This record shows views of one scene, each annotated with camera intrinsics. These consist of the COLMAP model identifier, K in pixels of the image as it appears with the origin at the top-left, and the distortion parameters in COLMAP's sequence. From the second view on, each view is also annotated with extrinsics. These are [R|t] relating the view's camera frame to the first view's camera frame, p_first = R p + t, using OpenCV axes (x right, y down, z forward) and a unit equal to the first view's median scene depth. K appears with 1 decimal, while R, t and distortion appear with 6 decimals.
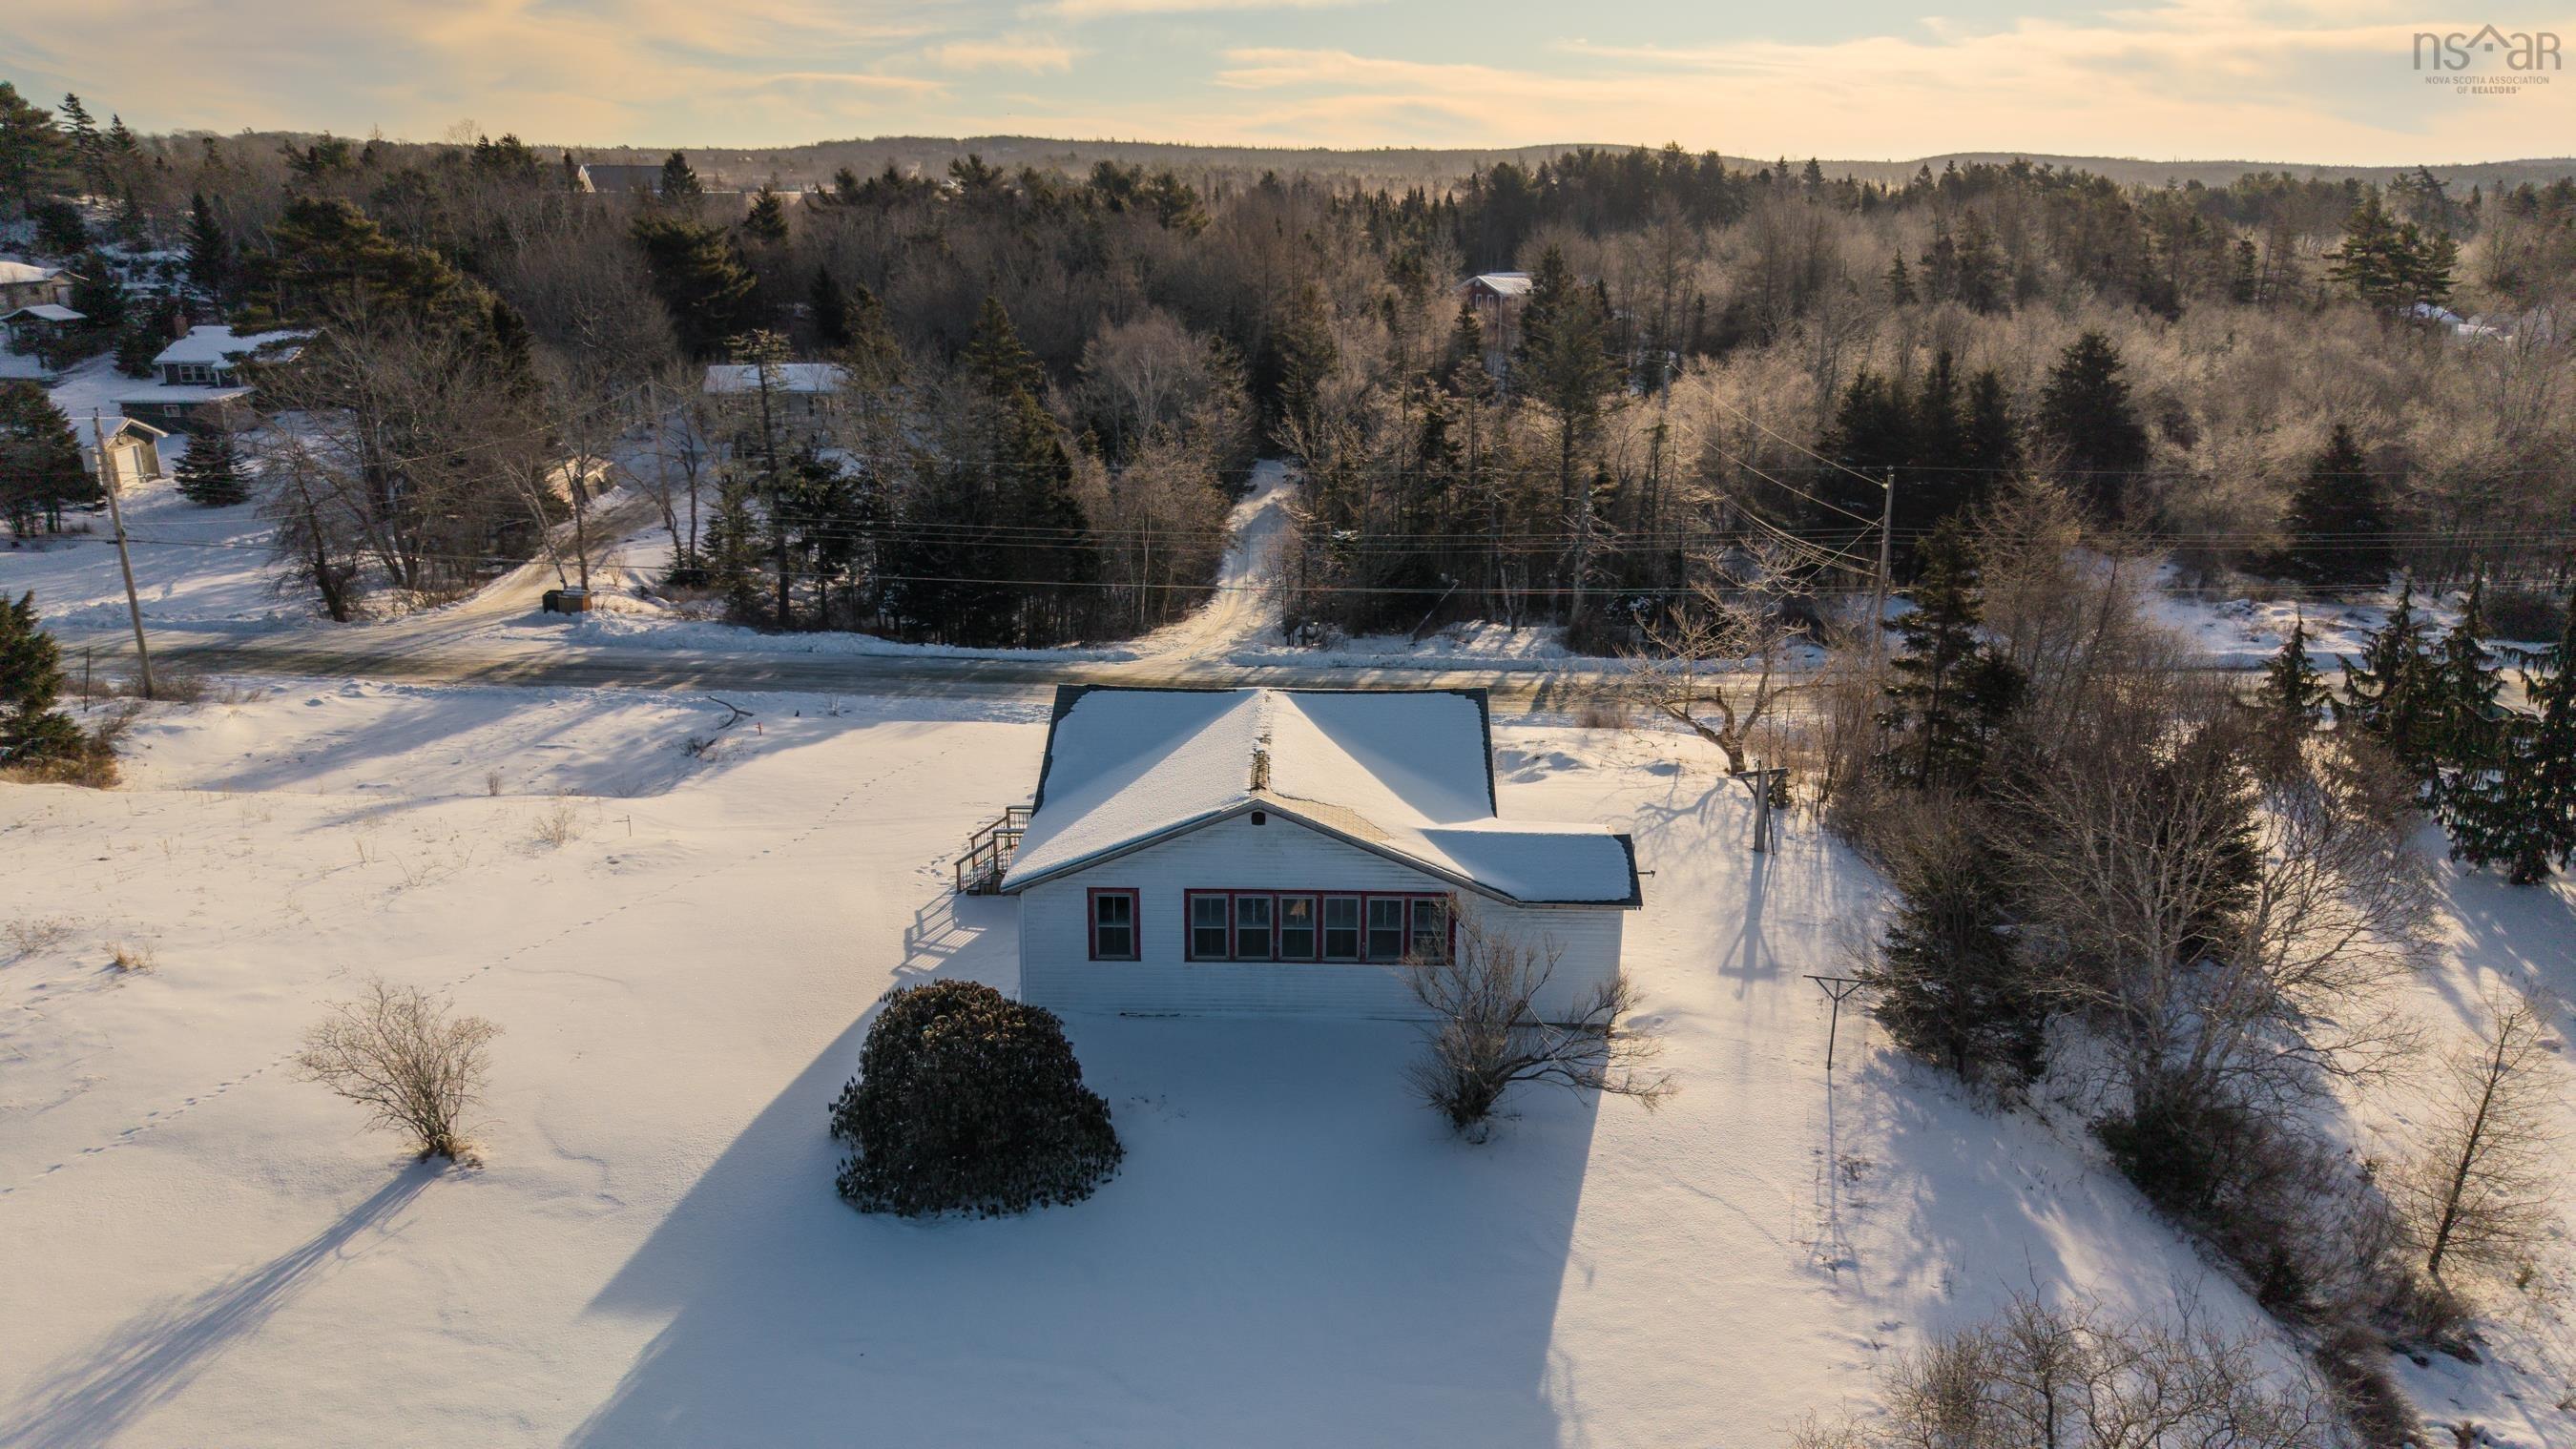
lens RADIAL K [[1721.6, 0, 1285.4], [0, 1721.6, 732.1], [0, 0, 1]] dist [0.025688, -0.034047]
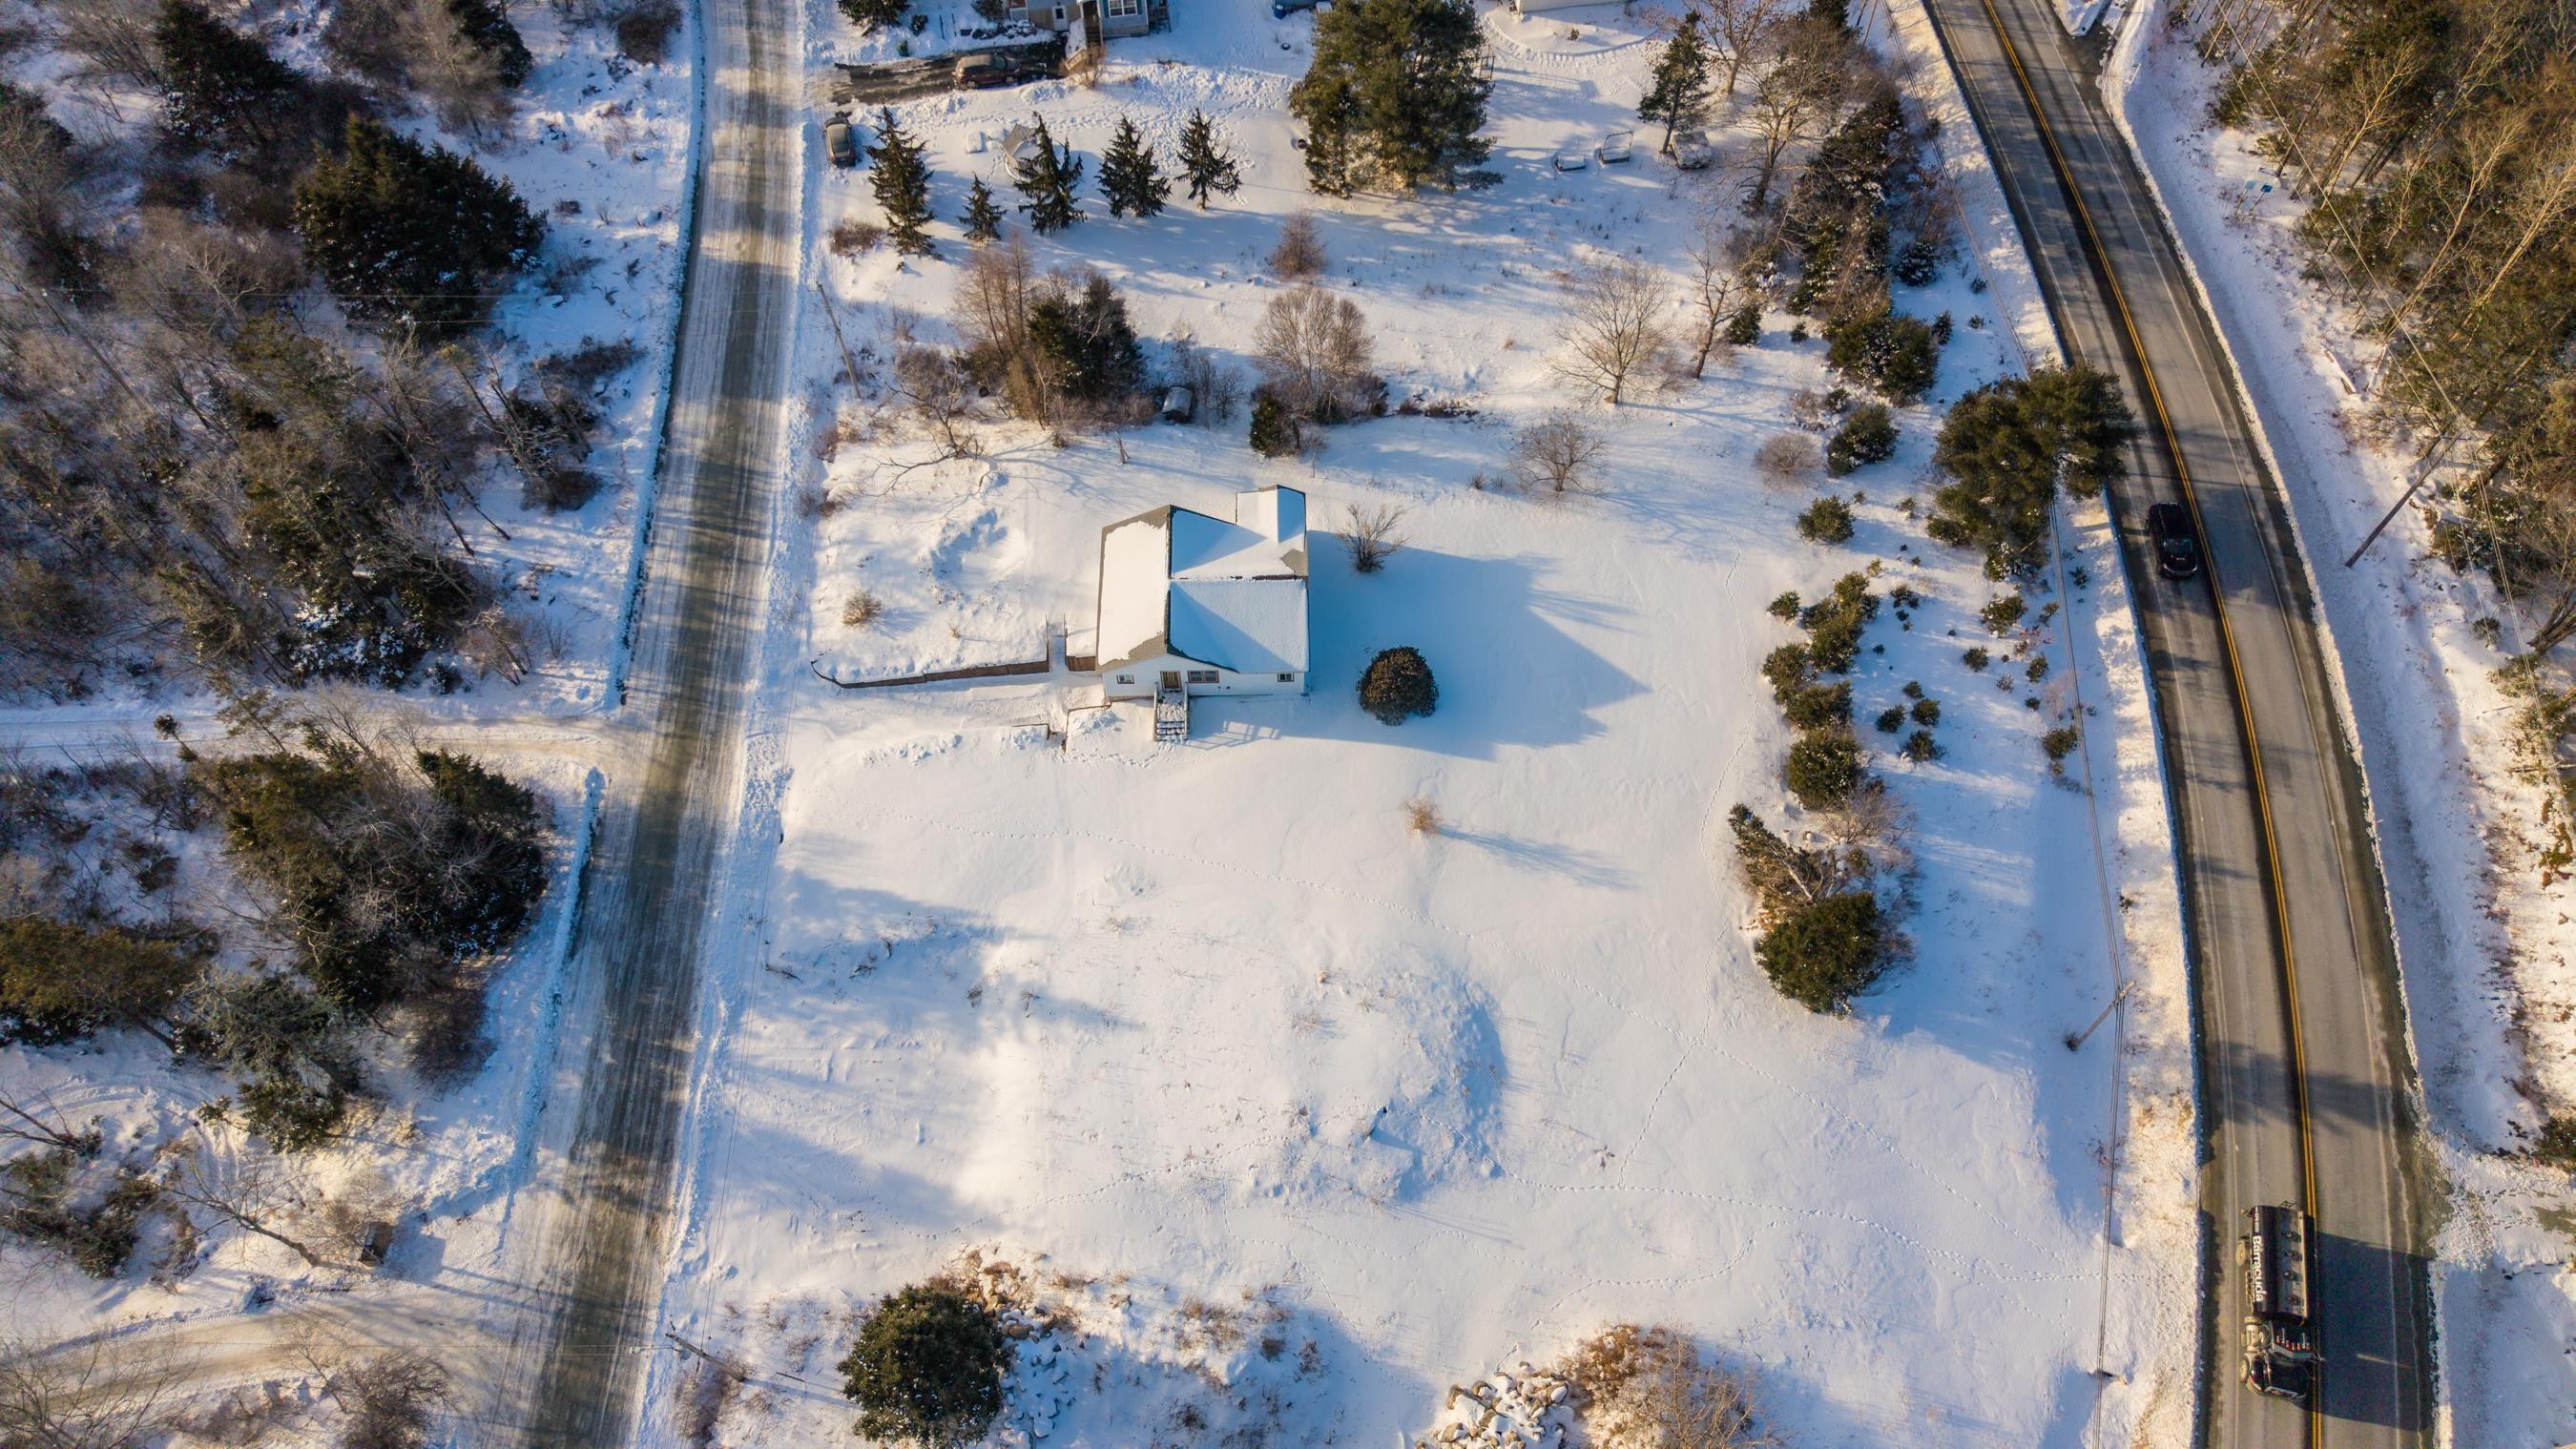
lens RADIAL K [[1721.6, 0, 1285.4], [0, 1721.6, 732.1], [0, 0, 1]] dist [0.025688, -0.034047]
pose [[-0.040735, -0.861346, 0.506383, -2.003372], [0.305381, 0.471820, 0.827121, -2.629183], [-0.951359, 0.188332, 0.243819, 0.450039]]
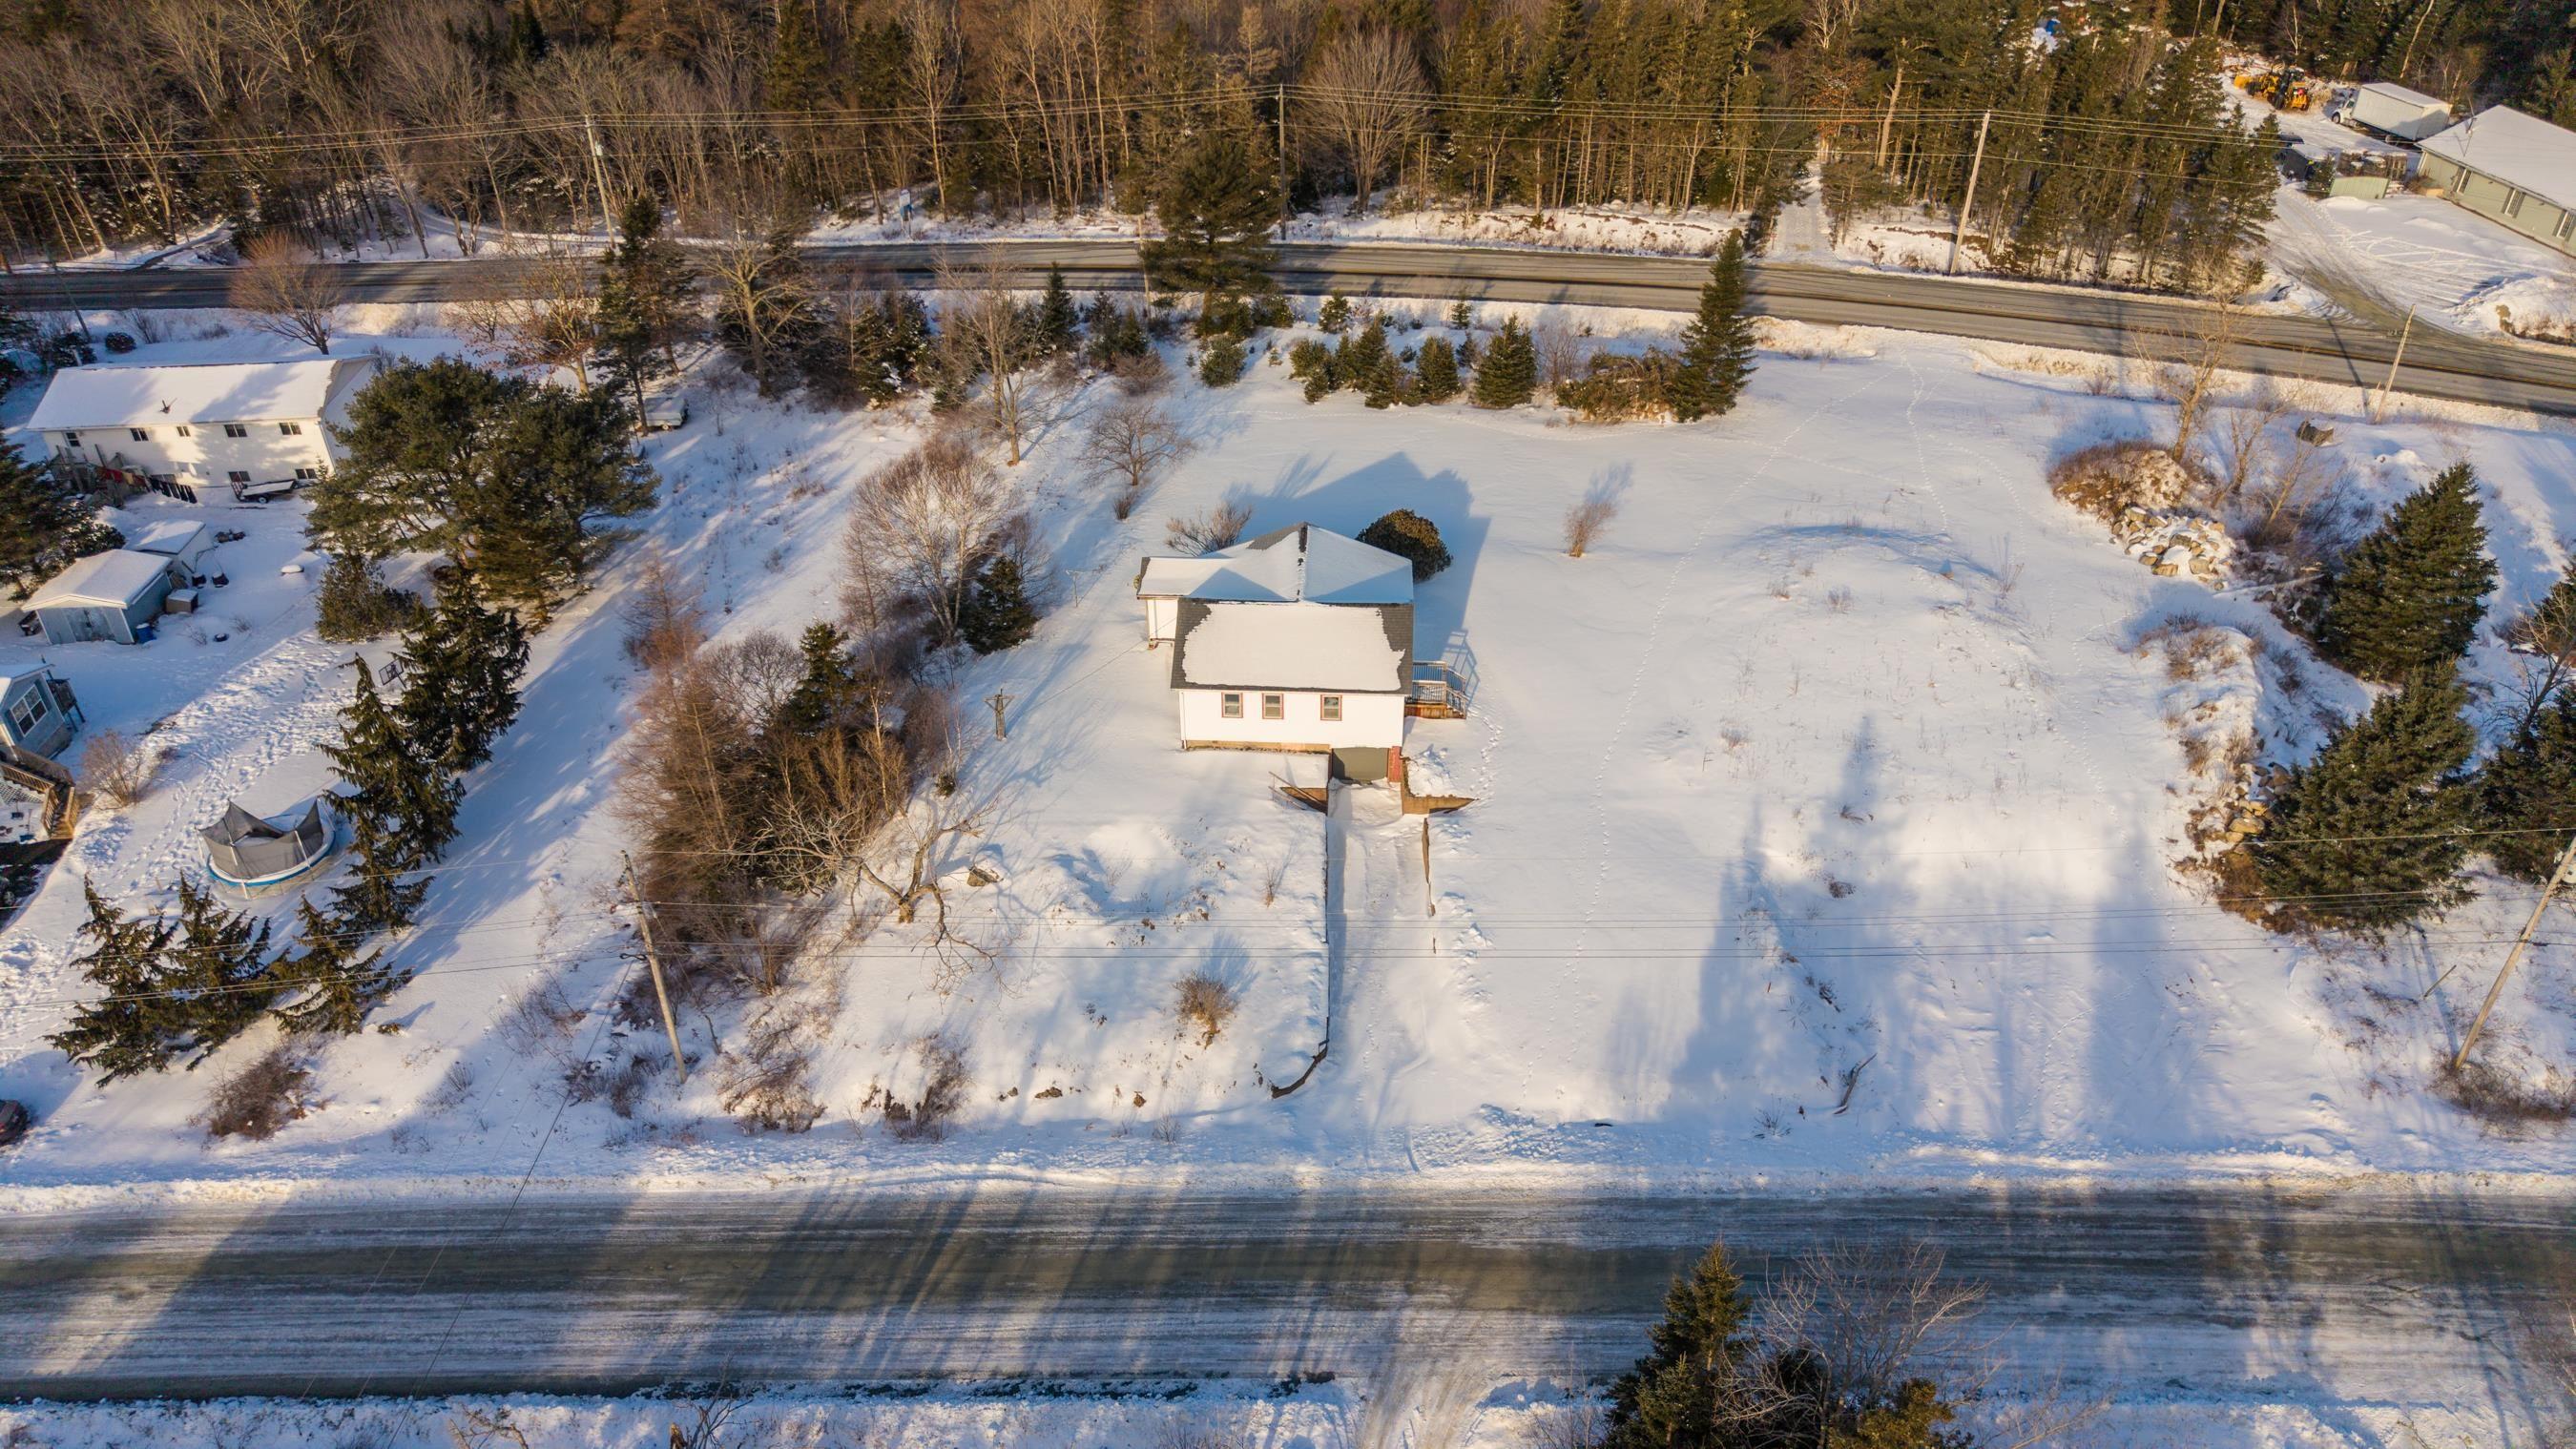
lens RADIAL K [[1721.6, 0, 1285.4], [0, 1721.6, 732.1], [0, 0, 1]] dist [0.025688, -0.034047]
pose [[-0.999600, -0.016822, 0.022727, -0.057854], [0.006972, 0.632317, 0.774679, -1.943110], [-0.027402, 0.774527, -0.631947, 3.254217]]
